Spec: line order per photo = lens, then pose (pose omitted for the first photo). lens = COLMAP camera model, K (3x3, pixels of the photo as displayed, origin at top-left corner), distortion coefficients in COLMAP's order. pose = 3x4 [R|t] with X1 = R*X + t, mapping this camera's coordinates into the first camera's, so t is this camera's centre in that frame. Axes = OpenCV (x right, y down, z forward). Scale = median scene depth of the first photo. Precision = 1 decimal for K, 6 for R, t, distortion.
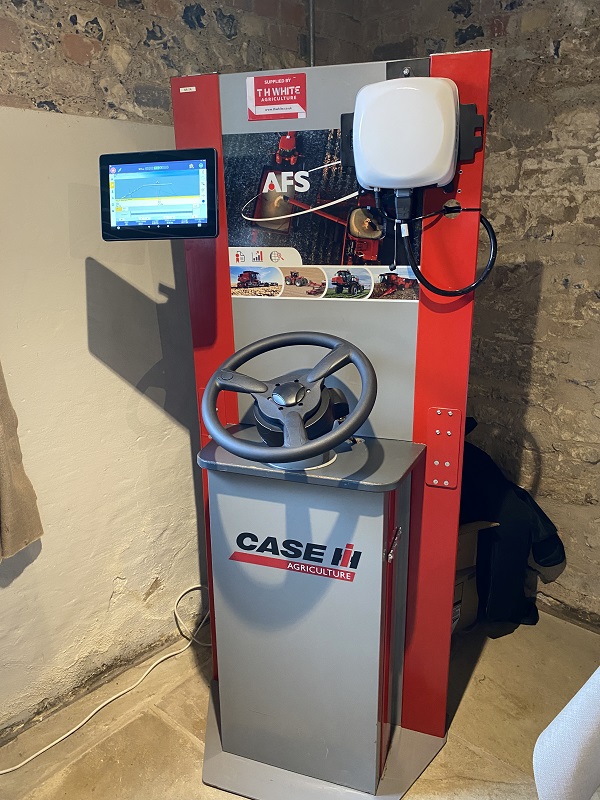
lens RADIAL K [[612.7, 0, 304.6], [0, 612.7, 400.6], [0, 0, 1]] dist [-0.011004, -0.005824]
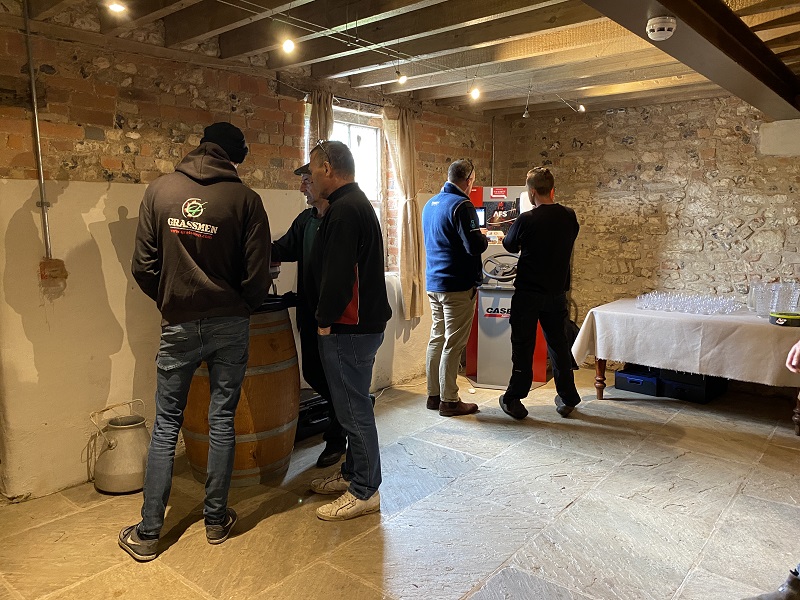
lens RADIAL K [[612.7, 0, 397.1], [0, 612.7, 301.6], [0, 0, 1]] dist [-0.011004, -0.005824]
pose [[0.999817, 0.011873, 0.015017, -0.684999], [-0.009415, 0.987975, -0.154329, 0.731546], [-0.016669, 0.154159, 0.987905, -2.519803]]
